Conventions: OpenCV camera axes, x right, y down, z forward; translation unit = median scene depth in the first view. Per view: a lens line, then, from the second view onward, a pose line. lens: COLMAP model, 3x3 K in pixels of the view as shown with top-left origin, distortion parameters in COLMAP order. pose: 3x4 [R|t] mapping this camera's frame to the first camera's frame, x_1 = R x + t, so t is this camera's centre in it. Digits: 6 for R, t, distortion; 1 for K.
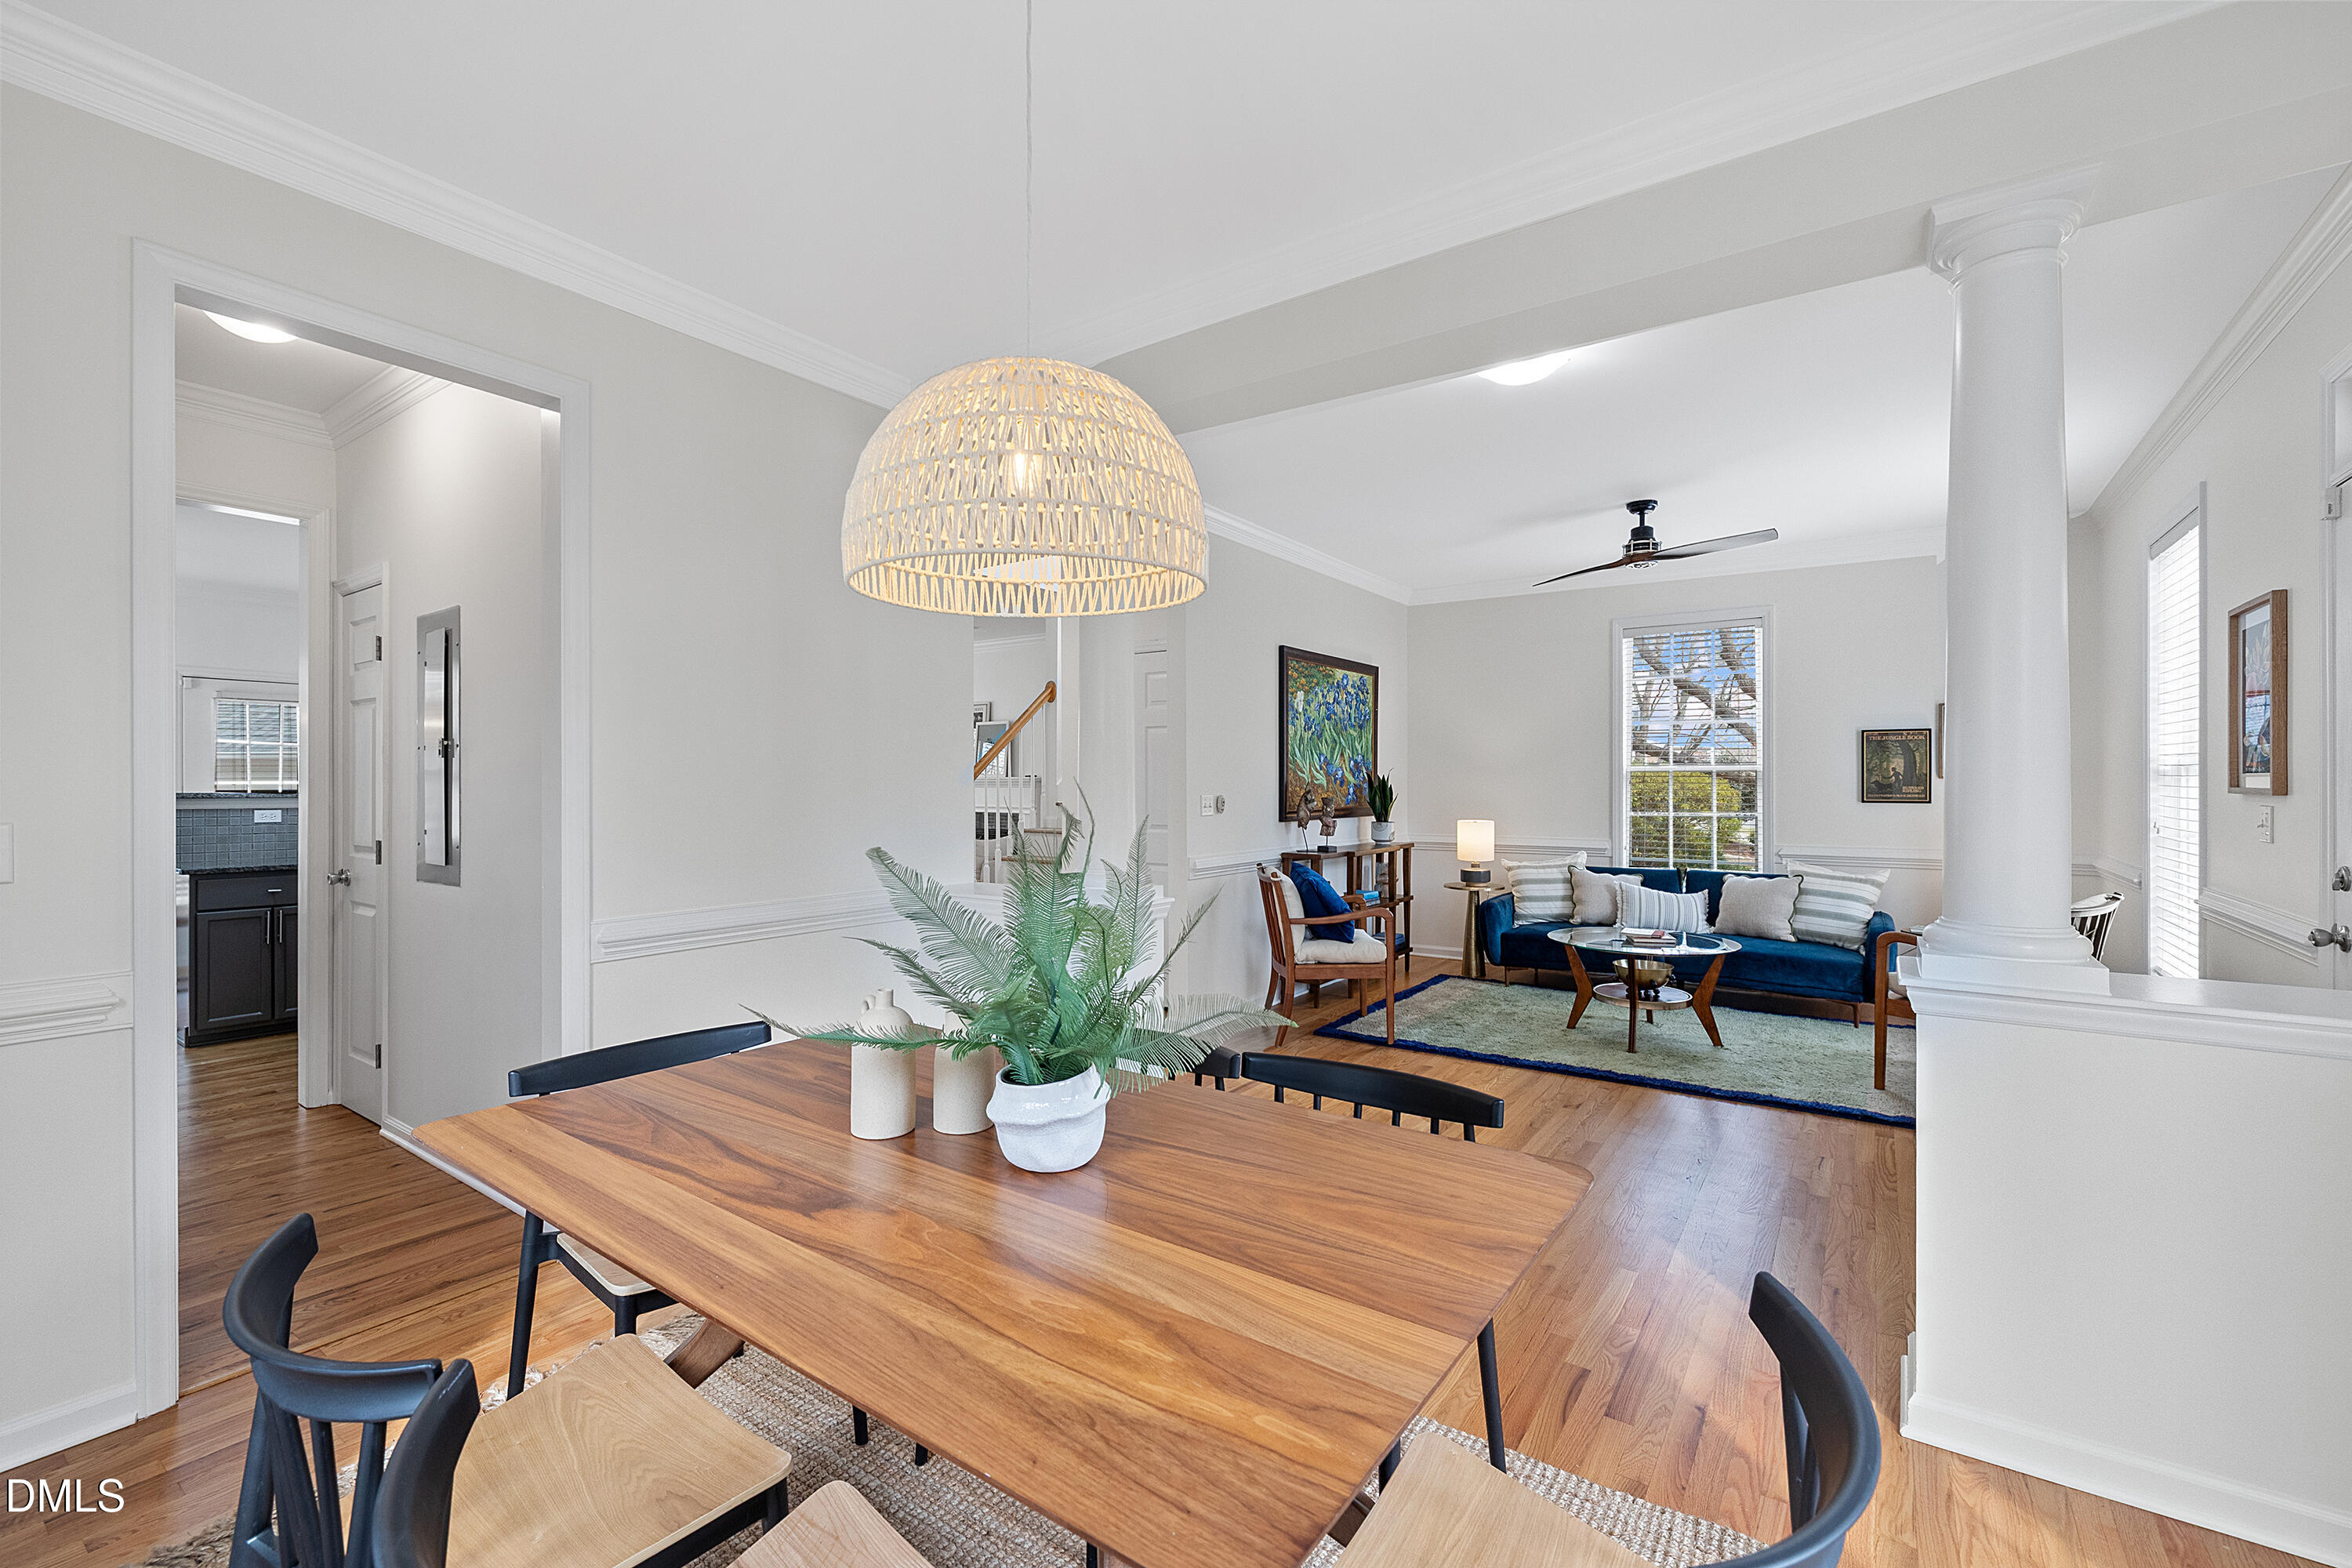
lens RADIAL K [[996.0, 0, 1179.0], [0, 996.0, 775.0], [0, 0, 1]] dist [0.000242, 0.000104]
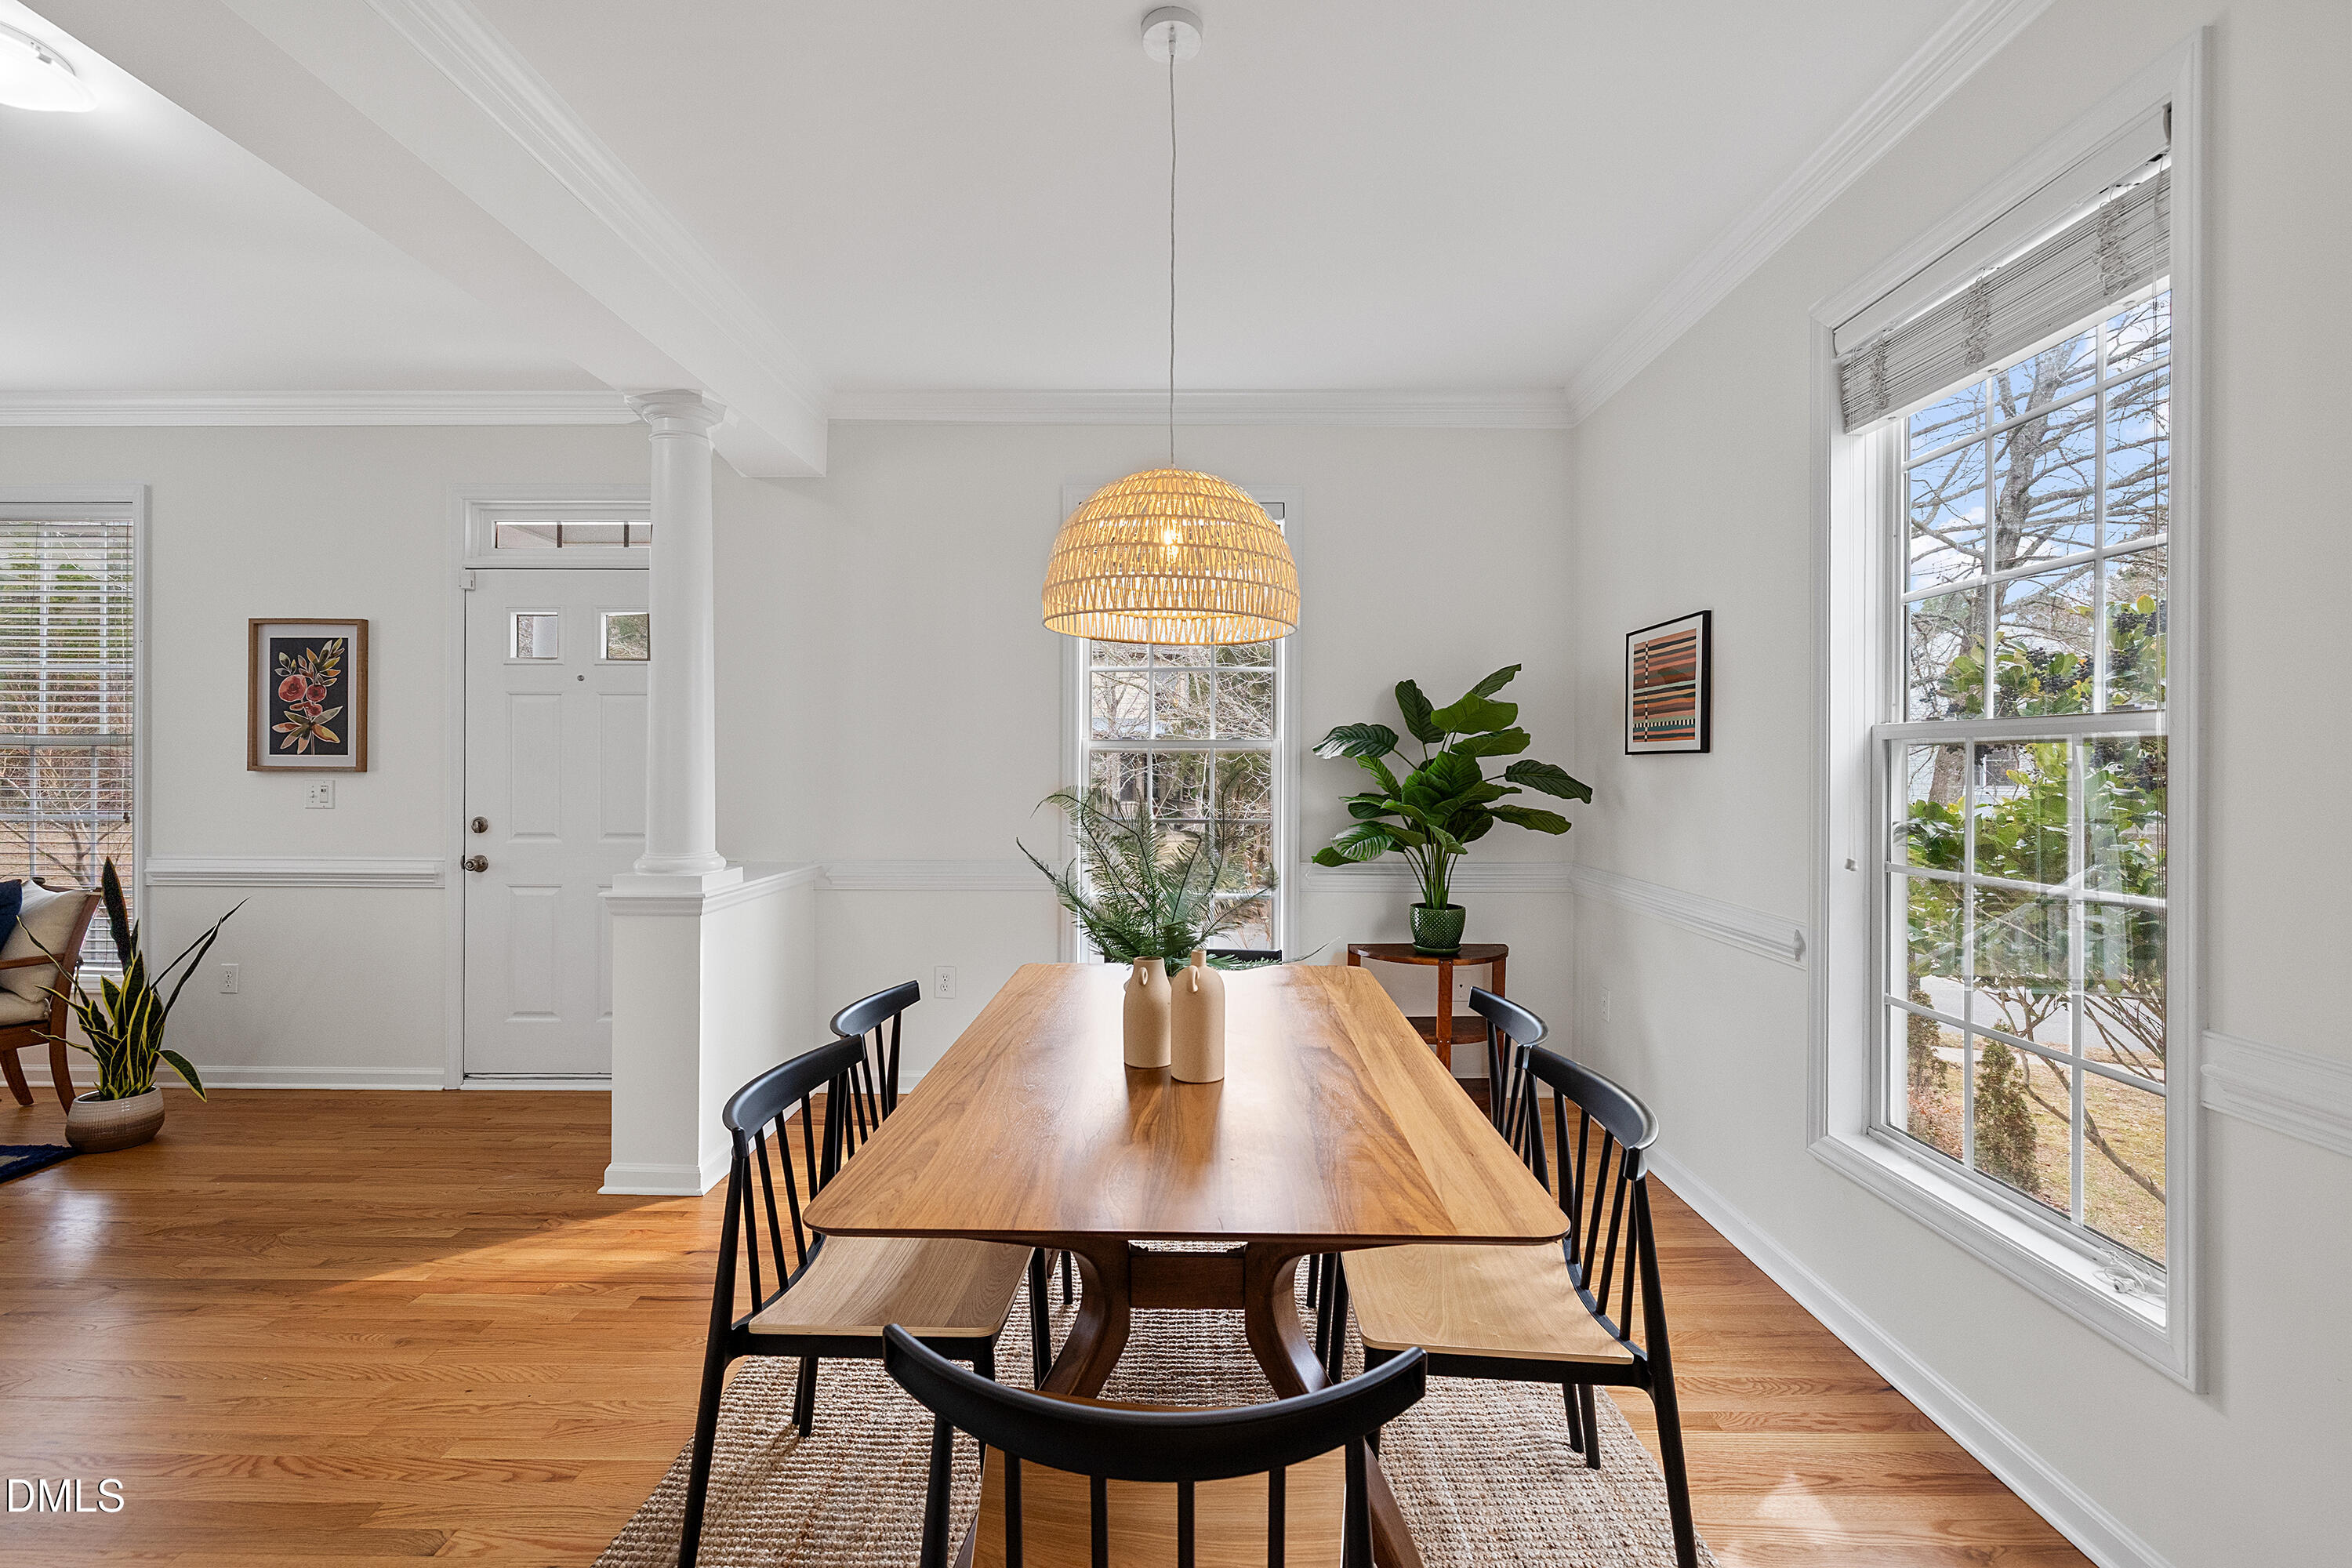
lens RADIAL K [[996.0, 0, 1179.0], [0, 996.0, 775.0], [0, 0, 1]] dist [0.000242, 0.000104]
pose [[-0.571995, -0.011007, 0.820184, -1.256540], [-0.016790, 0.999858, 0.001709, 0.004973], [-0.820086, -0.012794, -0.572098, 1.732606]]
